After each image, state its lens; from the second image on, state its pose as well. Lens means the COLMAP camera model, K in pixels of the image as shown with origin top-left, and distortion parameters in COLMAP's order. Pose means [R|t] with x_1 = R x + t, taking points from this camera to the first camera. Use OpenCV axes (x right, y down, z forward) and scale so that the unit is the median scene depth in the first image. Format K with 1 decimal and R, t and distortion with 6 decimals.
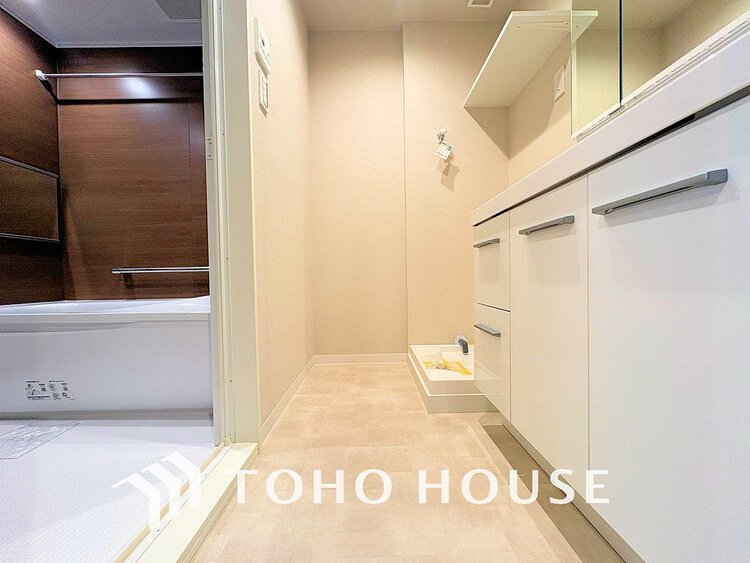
lens RADIAL K [[298.9, 0, 373.9], [0, 298.9, 282.8], [0, 0, 1]] dist [0.001092, -0.000009]
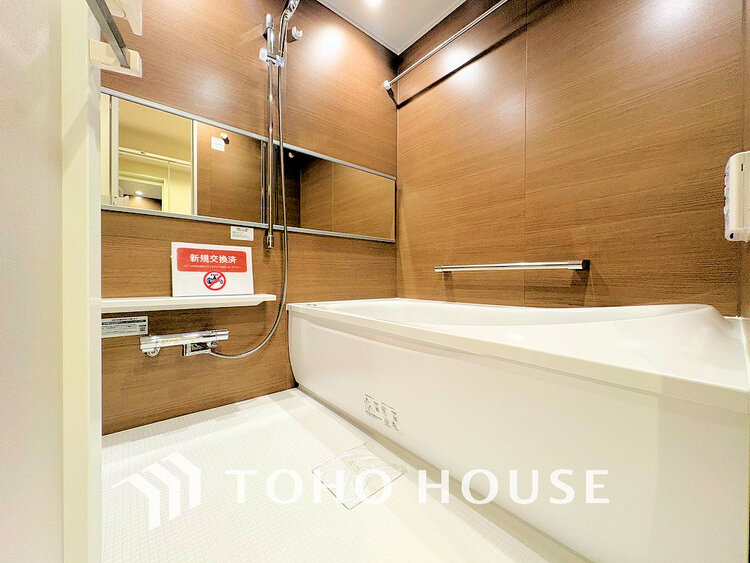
lens RADIAL K [[298.9, 0, 374.0], [0, 298.9, 280.3], [0, 0, 1]] dist [0.001092, -0.000009]
pose [[0.638127, 0.021897, -0.769620, -0.307138], [-0.025972, 0.999639, 0.006907, -0.007504], [0.769493, 0.015581, 0.638465, 0.294529]]
